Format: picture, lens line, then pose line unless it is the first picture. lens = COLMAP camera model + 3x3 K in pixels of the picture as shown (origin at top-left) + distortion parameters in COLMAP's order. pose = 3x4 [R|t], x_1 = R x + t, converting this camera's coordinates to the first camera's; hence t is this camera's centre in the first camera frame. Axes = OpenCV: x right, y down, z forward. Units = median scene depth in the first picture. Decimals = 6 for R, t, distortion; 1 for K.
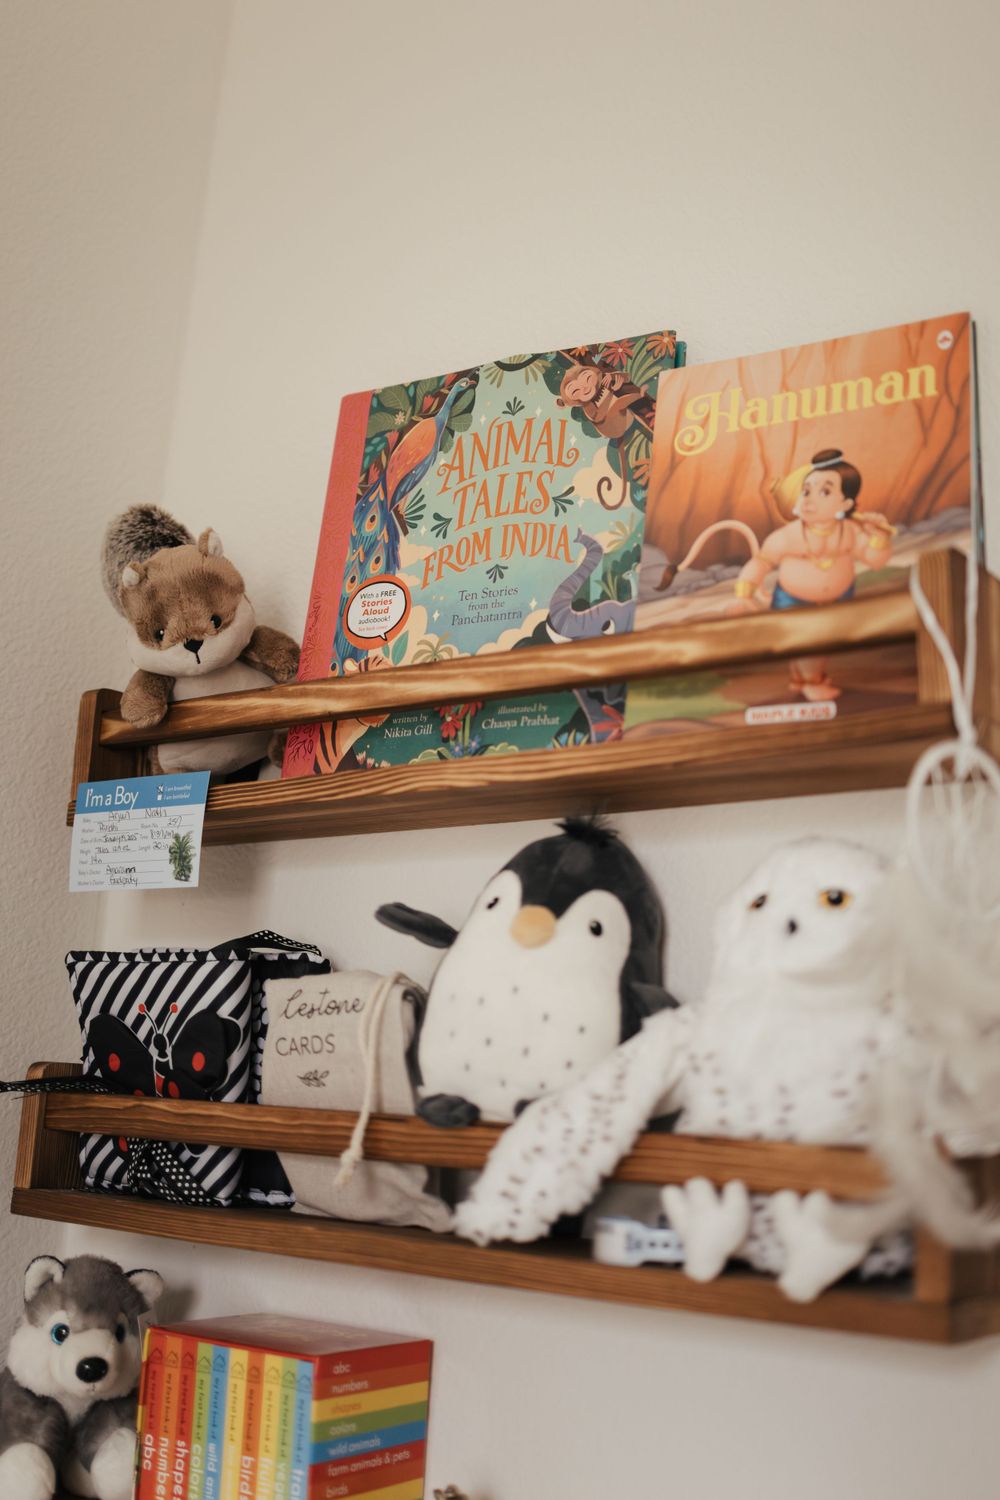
lens RADIAL K [[1491.8, 0, 500.0], [0, 1491.8, 750.0], [0, 0, 1]] dist [-0.077937, 0.041253]
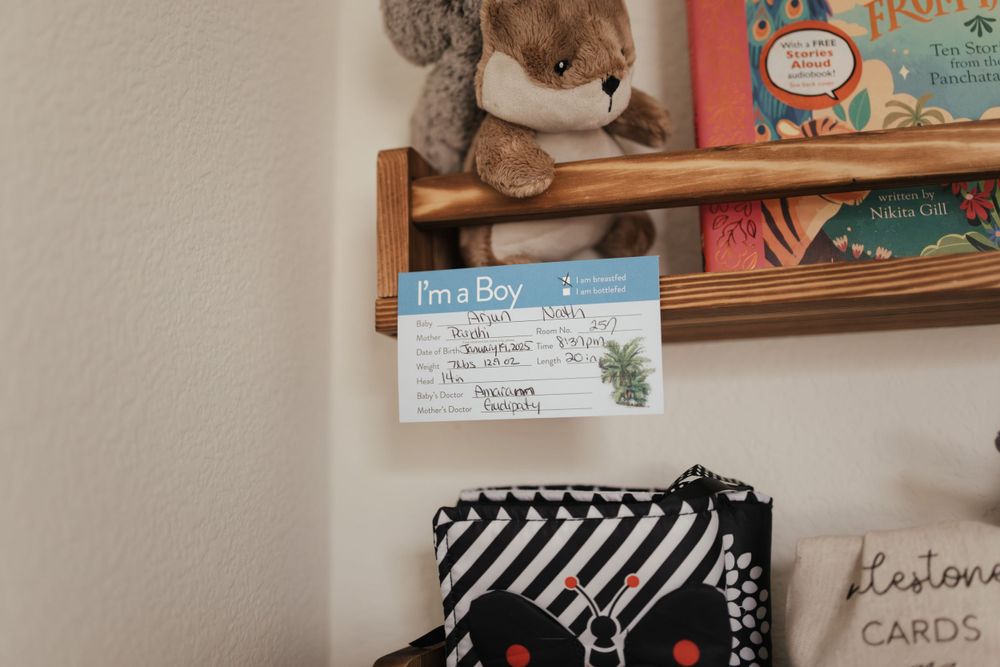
lens RADIAL K [[994.6, 0, 501.4], [0, 994.6, 358.5], [0, 0, 1]] dist [-0.077937, 0.041253]
pose [[0.943015, -0.010726, 0.332577, -0.428691], [-0.014772, 0.997146, 0.074045, 0.029445], [-0.332422, -0.074738, 0.940165, 0.558053]]
